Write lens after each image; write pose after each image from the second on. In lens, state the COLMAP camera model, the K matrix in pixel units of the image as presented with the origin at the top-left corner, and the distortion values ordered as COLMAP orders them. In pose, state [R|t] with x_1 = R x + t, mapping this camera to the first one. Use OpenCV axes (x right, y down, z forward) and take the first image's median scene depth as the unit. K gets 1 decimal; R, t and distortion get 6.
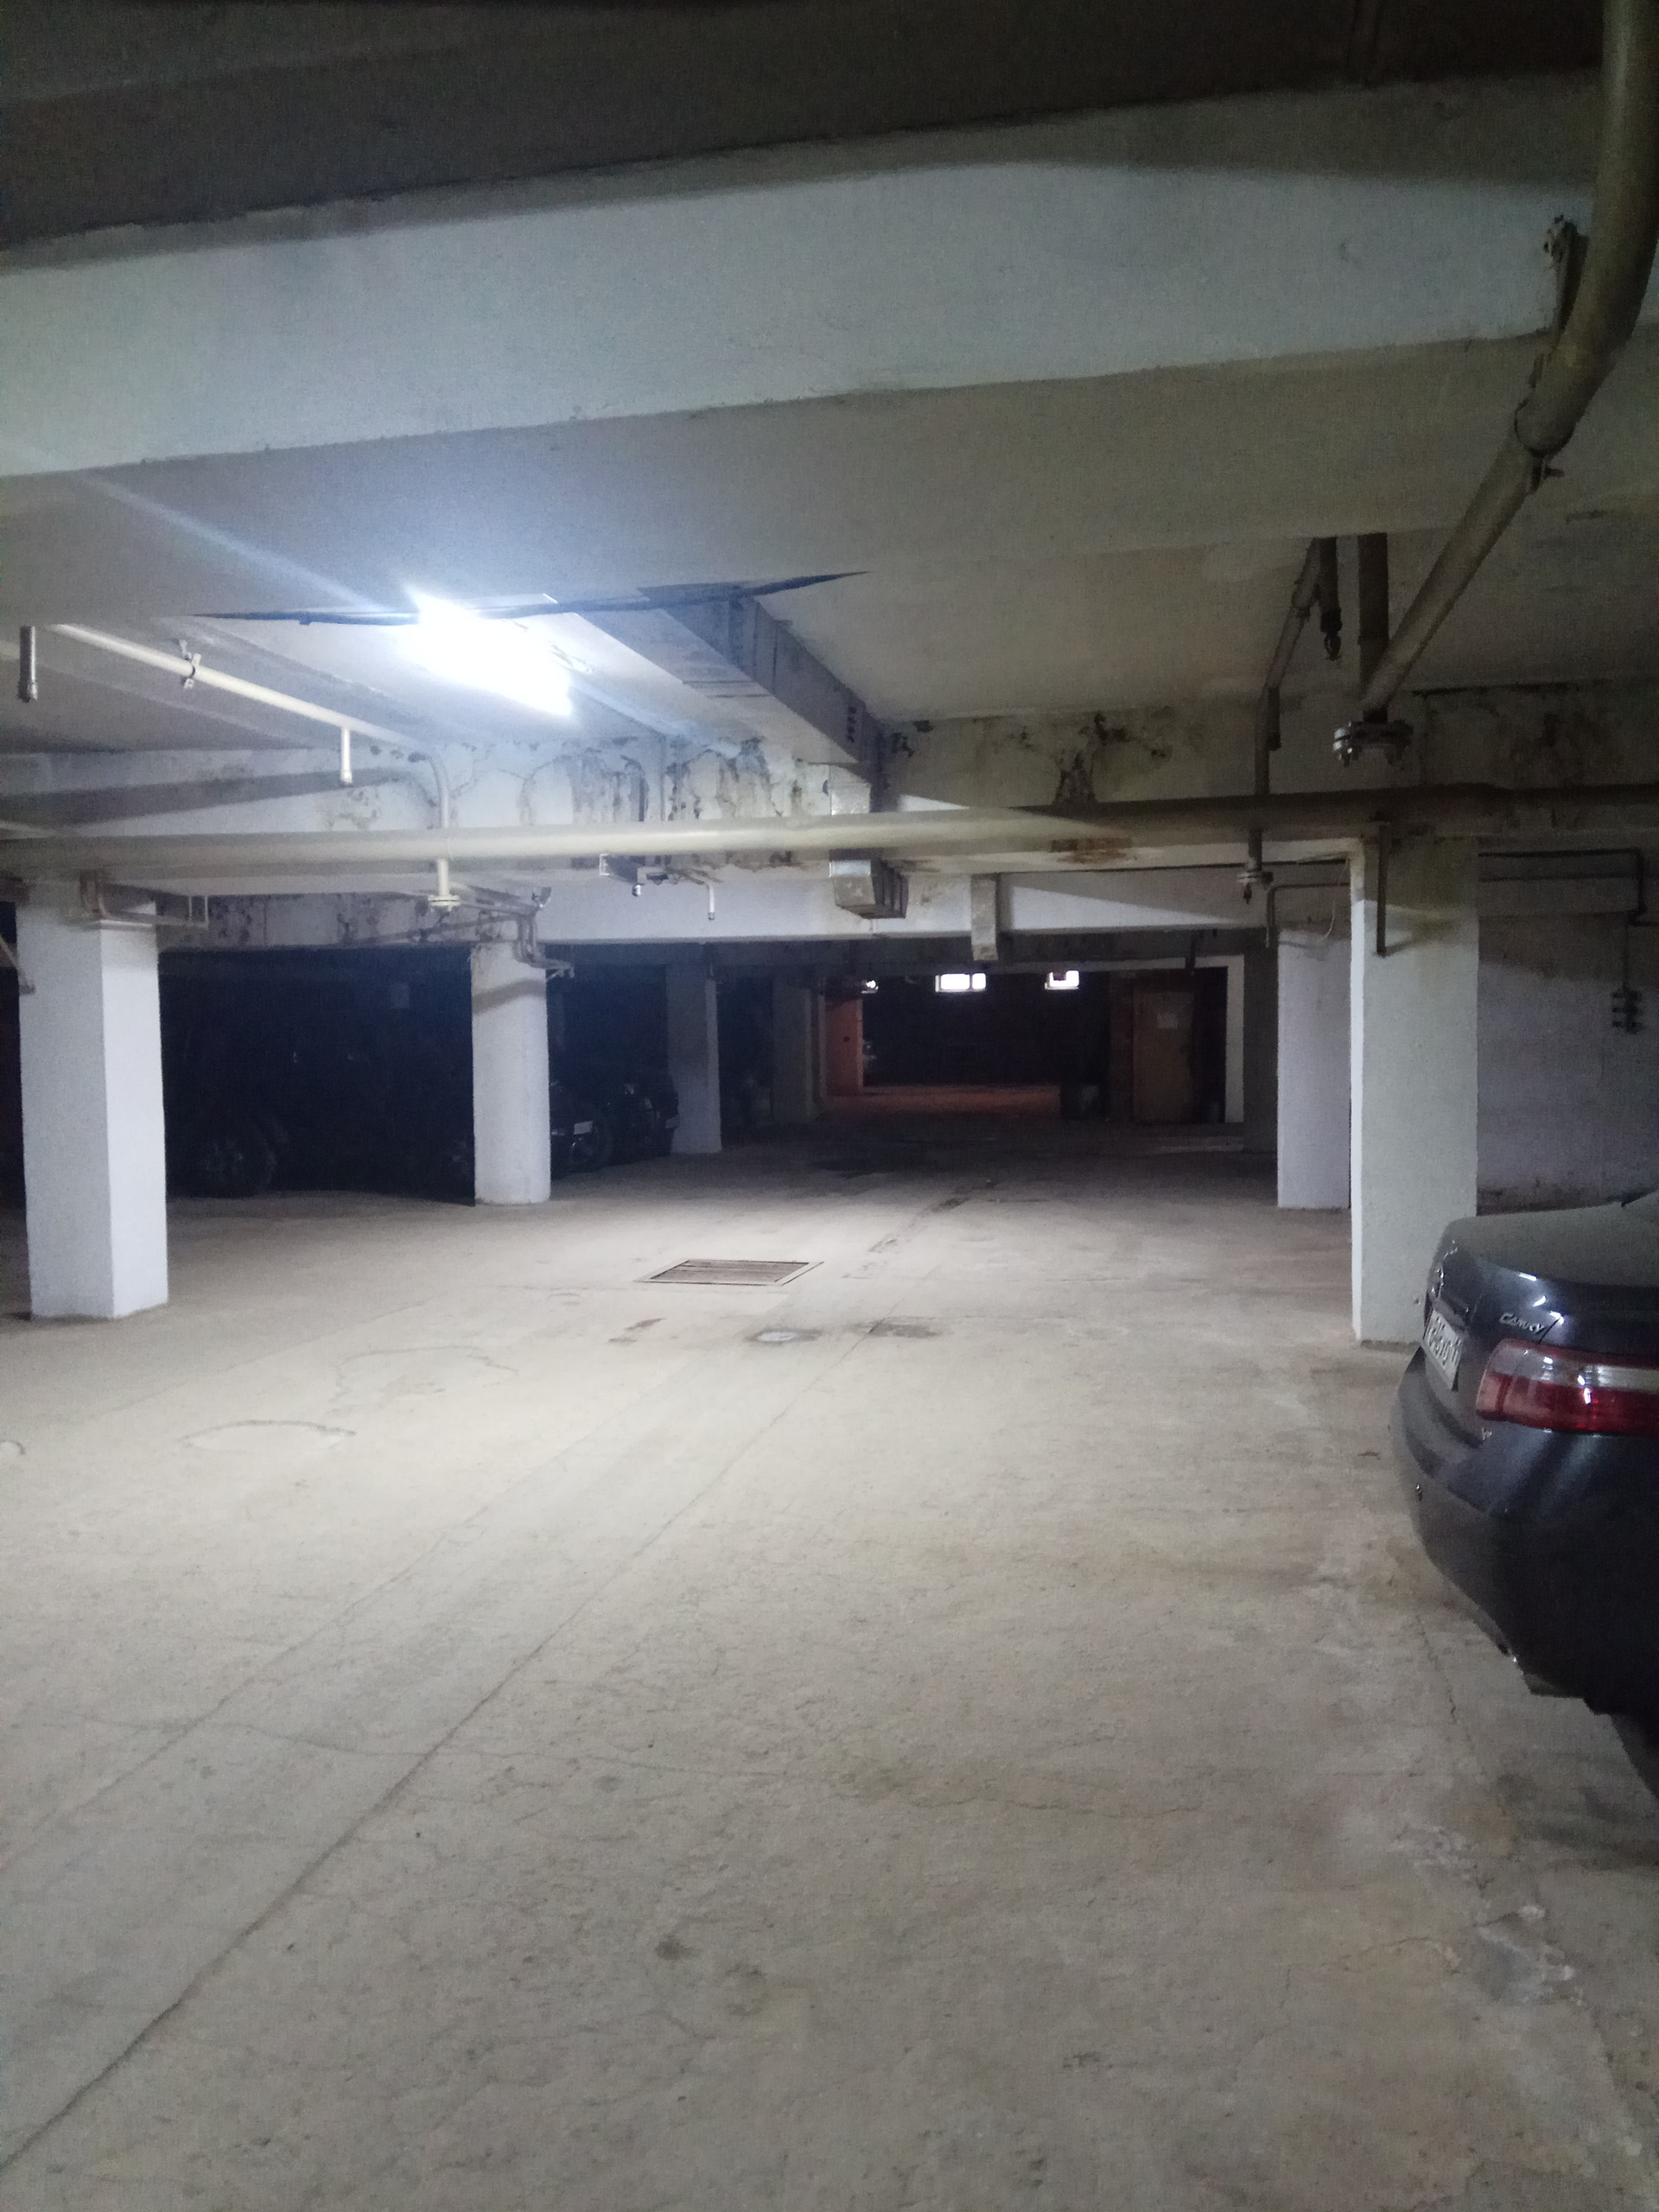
lens RADIAL K [[1792.4, 0, 829.5], [0, 1792.4, 1106.0], [0, 0, 1]] dist [0.137536, -0.275296]
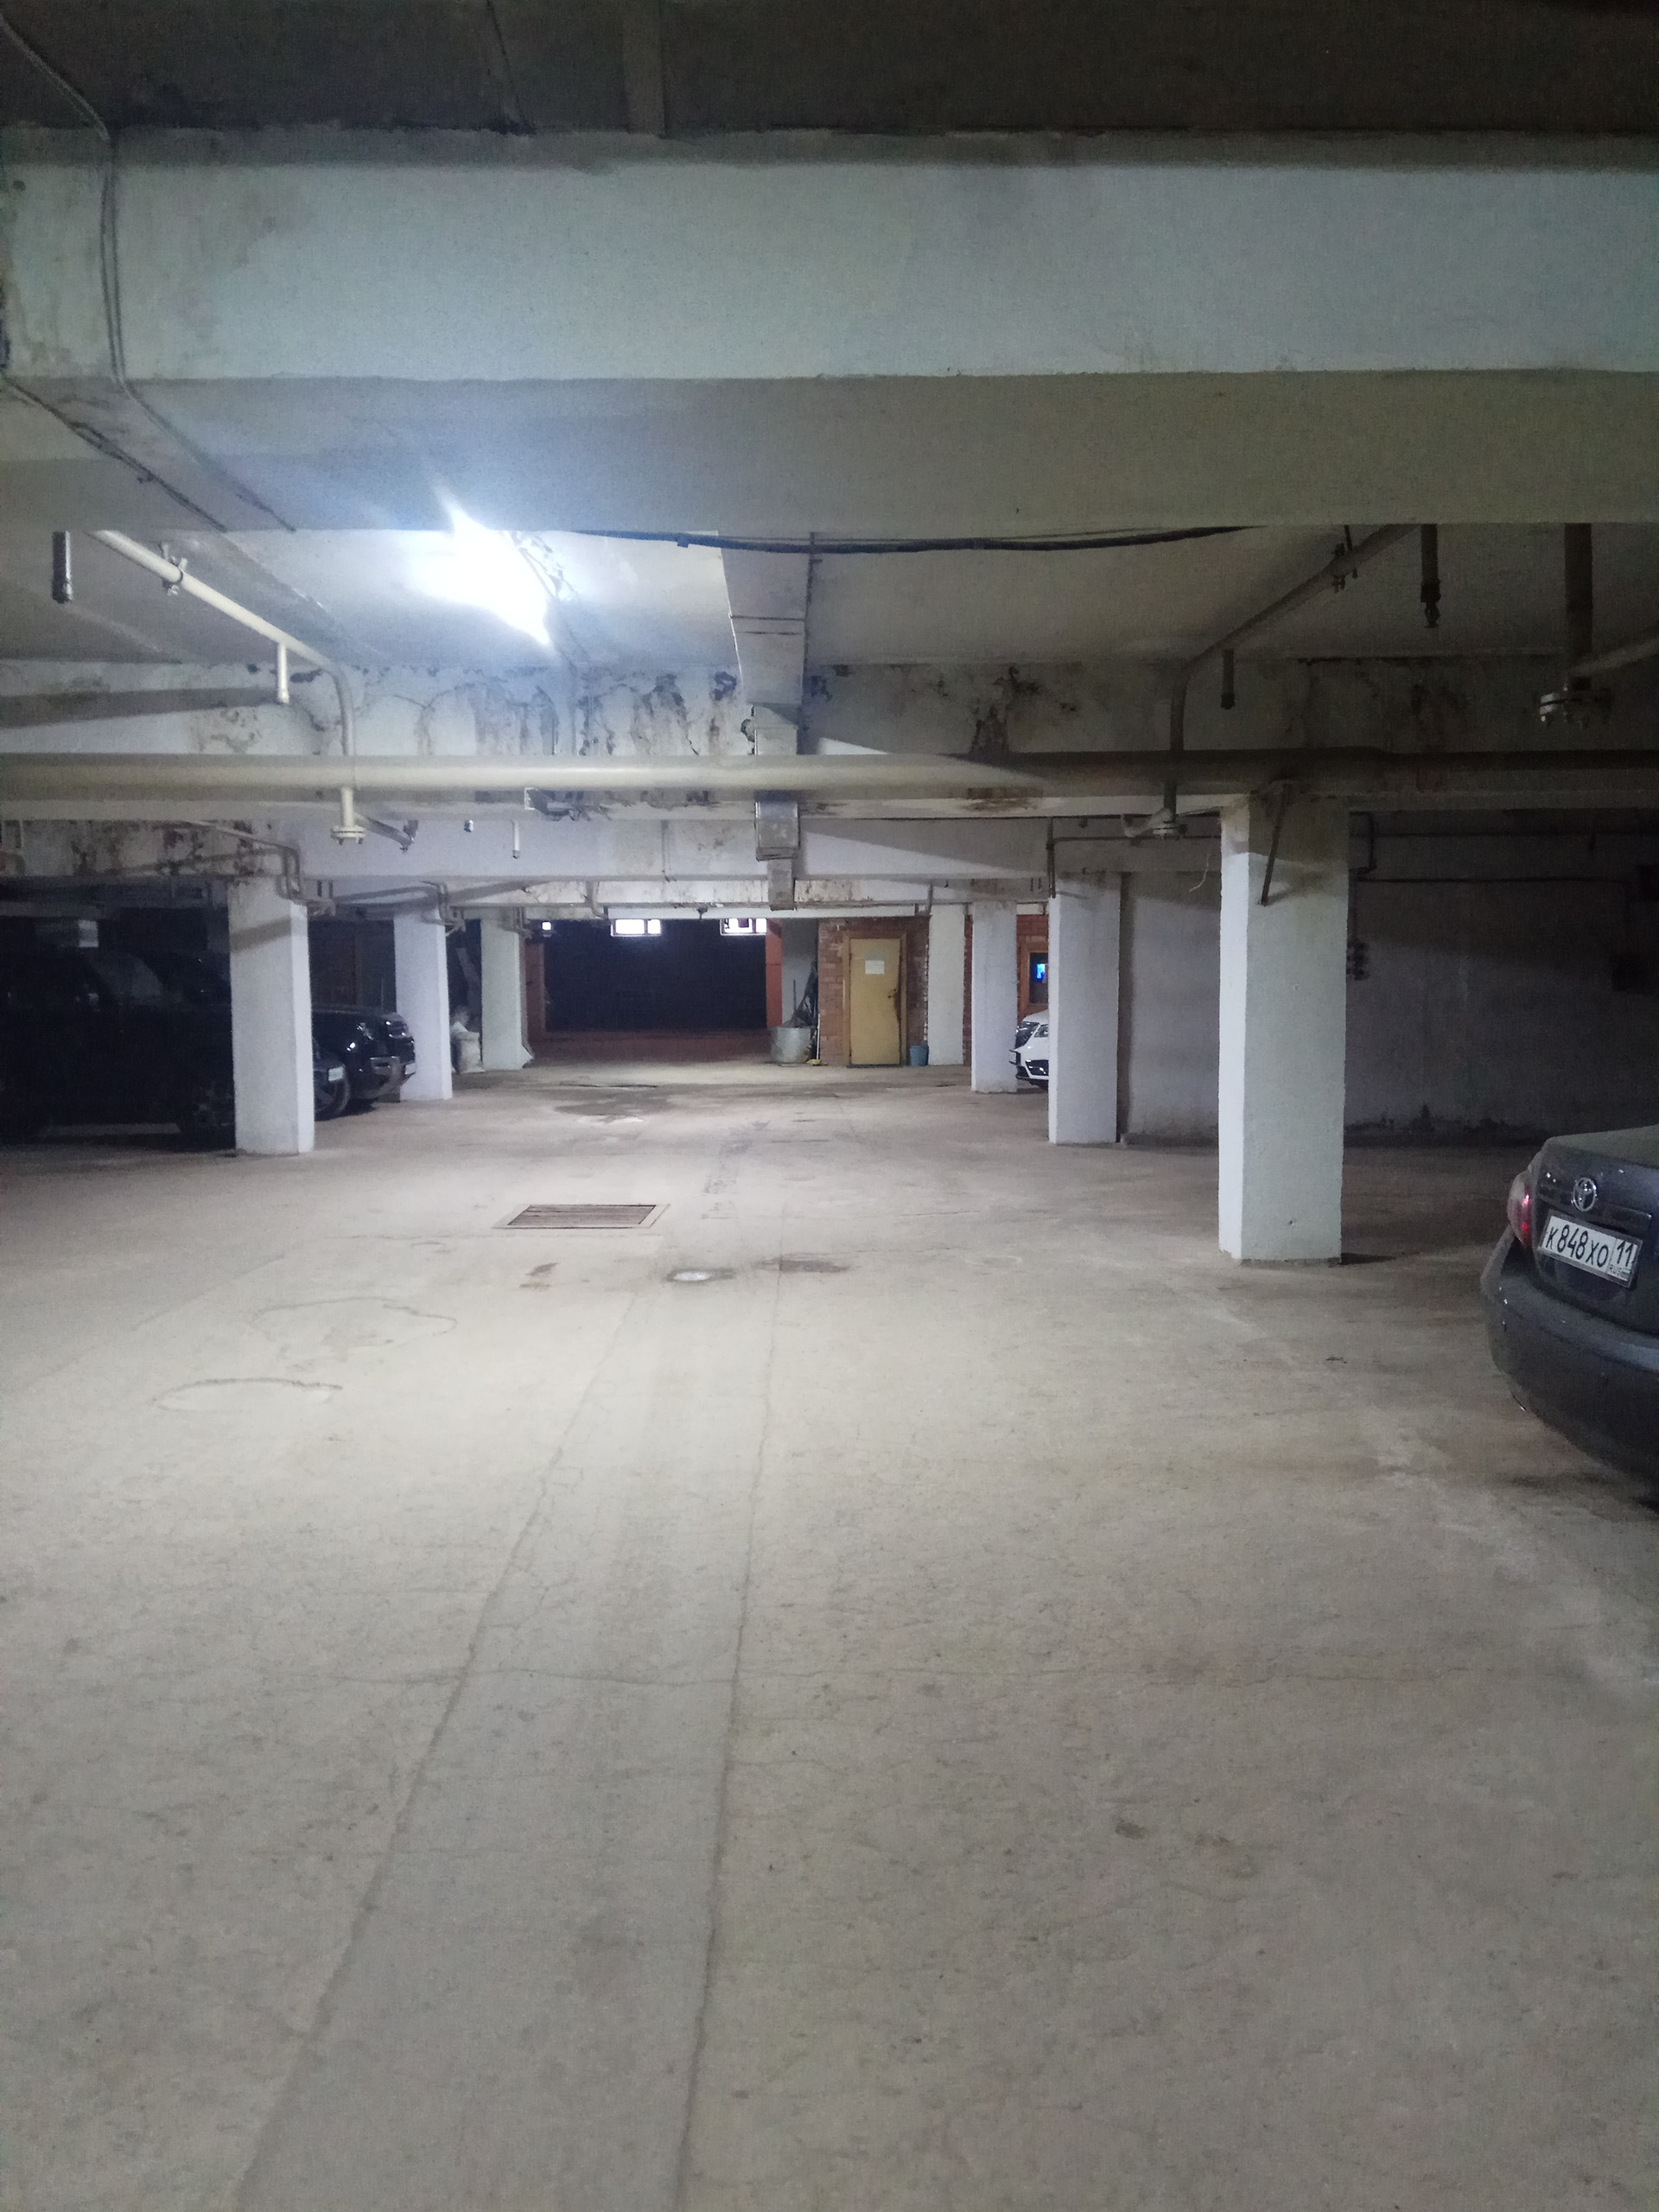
lens RADIAL K [[1792.4, 0, 829.5], [0, 1792.4, 1106.0], [0, 0, 1]] dist [0.137536, -0.275296]
pose [[0.972497, -0.011513, 0.232633, -0.200532], [0.004814, 0.999558, 0.029346, 0.004302], [-0.232868, -0.027419, 0.972122, 0.009397]]
